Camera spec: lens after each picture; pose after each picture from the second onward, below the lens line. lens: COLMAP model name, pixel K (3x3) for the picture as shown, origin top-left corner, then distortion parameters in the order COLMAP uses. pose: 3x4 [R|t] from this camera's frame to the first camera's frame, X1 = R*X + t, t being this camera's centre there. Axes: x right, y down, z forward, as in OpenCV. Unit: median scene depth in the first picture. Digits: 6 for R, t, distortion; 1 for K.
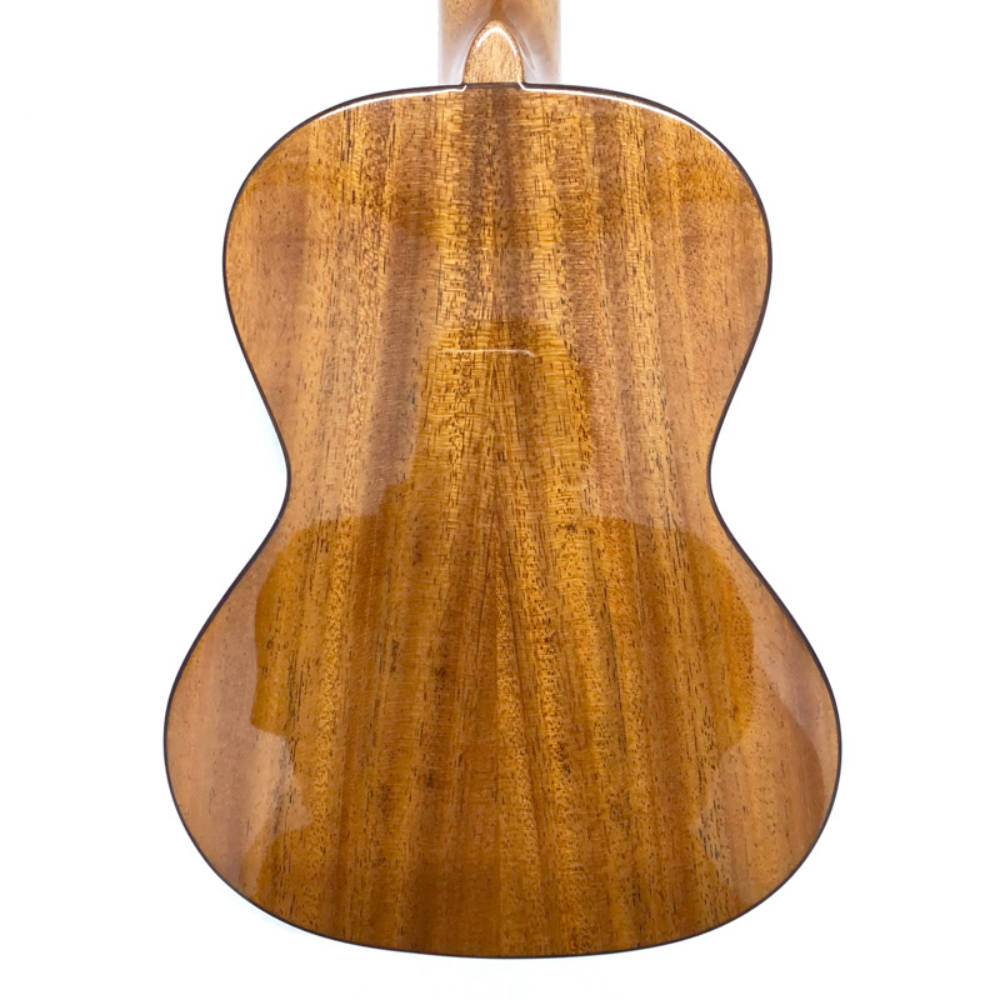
lens RADIAL K [[994.7, 0, 502.4], [0, 994.7, 520.2], [0, 0, 1]] dist [0.163243, -0.503426]
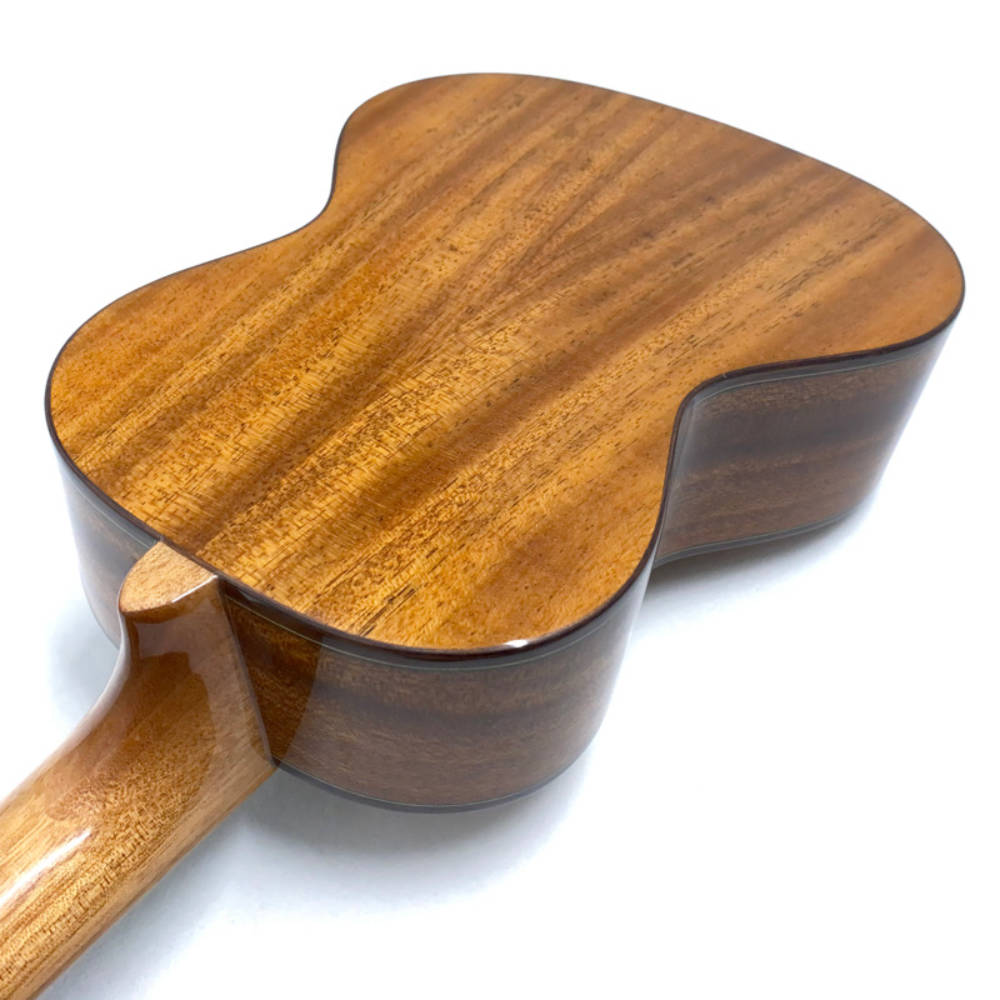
lens RADIAL K [[994.7, 0, 502.4], [0, 994.7, 520.2], [0, 0, 1]] dist [0.163243, -0.503426]
pose [[-0.828247, -0.431746, 0.357215, -0.443537], [0.558892, -0.682635, 0.470797, -0.620625], [0.040583, 0.589581, 0.806689, 0.387880]]
